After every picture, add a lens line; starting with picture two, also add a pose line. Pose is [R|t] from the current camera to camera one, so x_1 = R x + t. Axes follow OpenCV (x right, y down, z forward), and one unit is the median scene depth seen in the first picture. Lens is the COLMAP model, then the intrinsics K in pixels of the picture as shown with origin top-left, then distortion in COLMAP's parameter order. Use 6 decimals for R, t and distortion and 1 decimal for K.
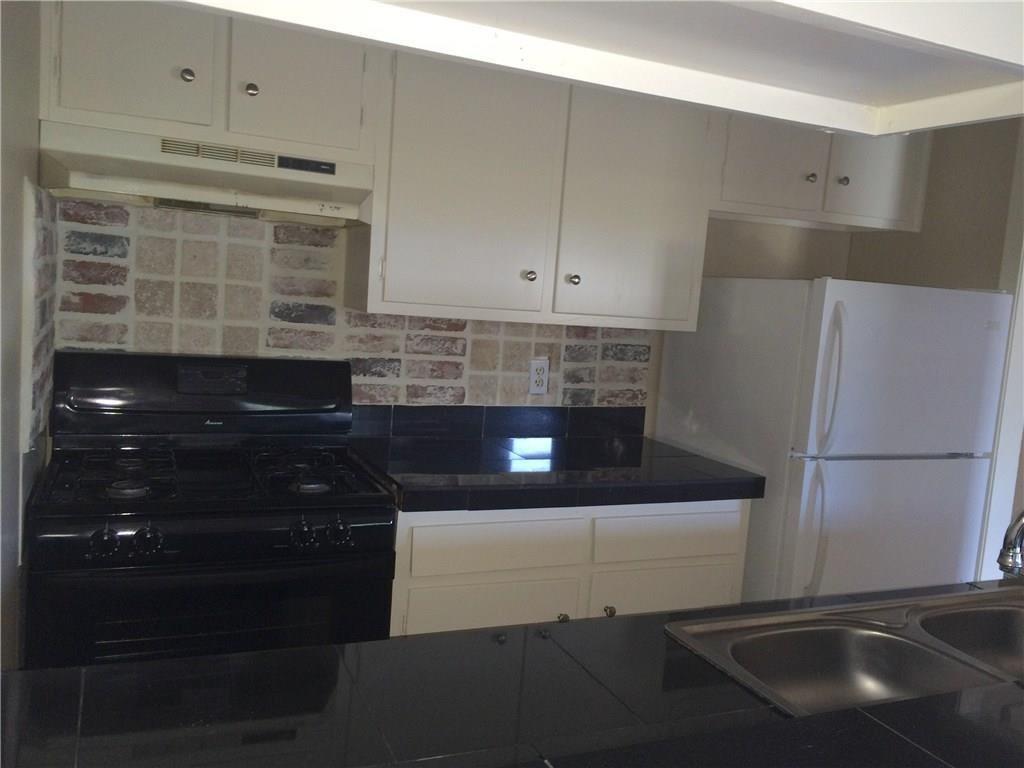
lens RADIAL K [[873.9, 0, 519.6], [0, 873.9, 382.2], [0, 0, 1]] dist [0.078951, -0.032528]
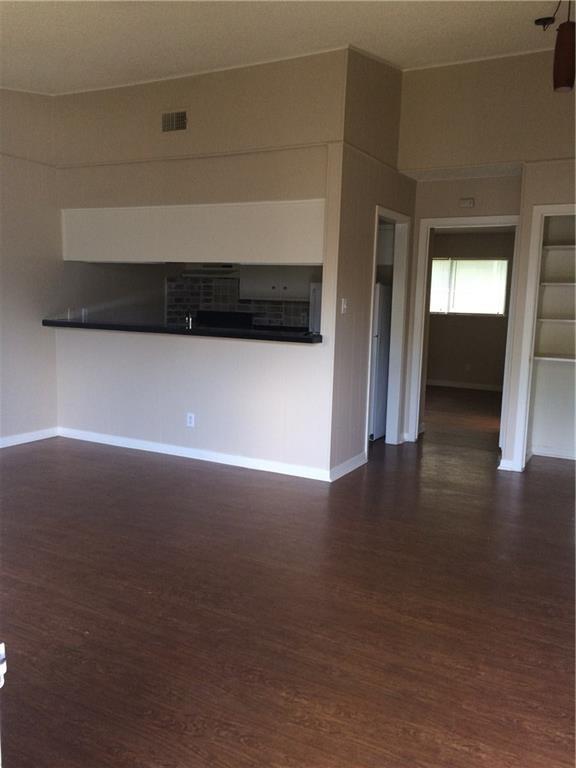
lens RADIAL K [[655.5, 0, 290.0], [0, 655.5, 382.2], [0, 0, 1]] dist [0.078951, -0.032528]
pose [[0.610673, 0.042822, -0.790724, 2.278945], [-0.070002, 0.997547, -0.000040, 0.277712], [0.788783, 0.055376, 0.612173, -0.660296]]
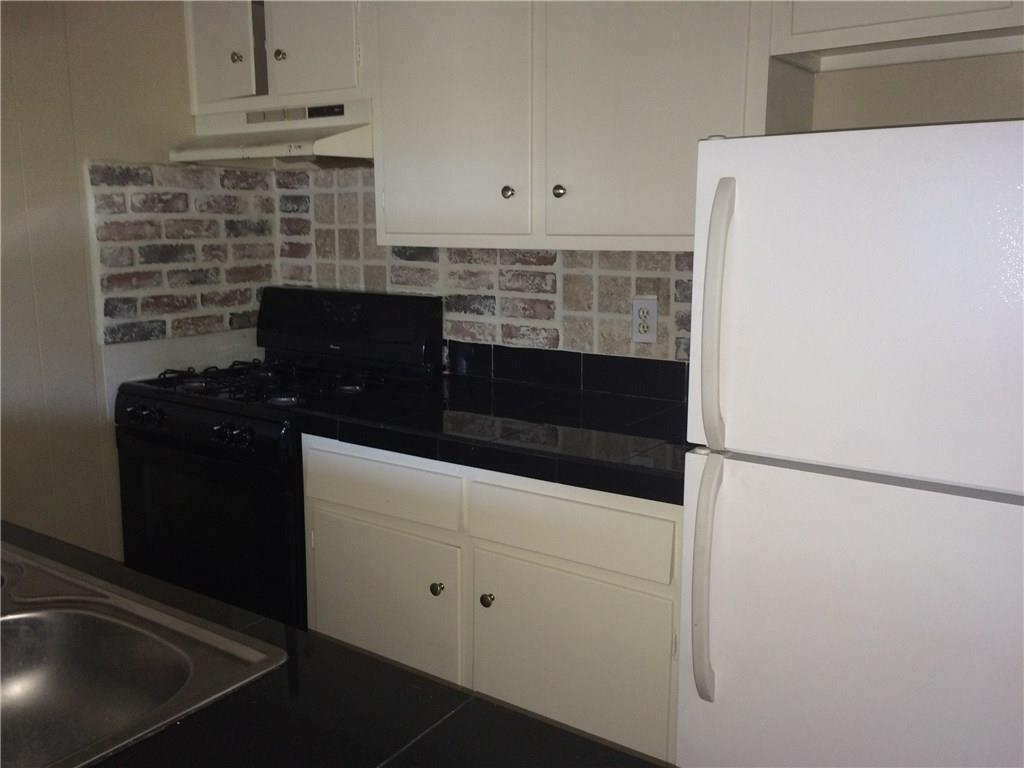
lens RADIAL K [[873.9, 0, 513.7], [0, 873.9, 374.9], [0, 0, 1]] dist [0.078951, -0.032528]
pose [[0.521656, 0.069852, -0.850292, 0.723964], [-0.054356, 0.997339, 0.048585, 0.012130], [0.851423, 0.020874, 0.524065, 0.550123]]
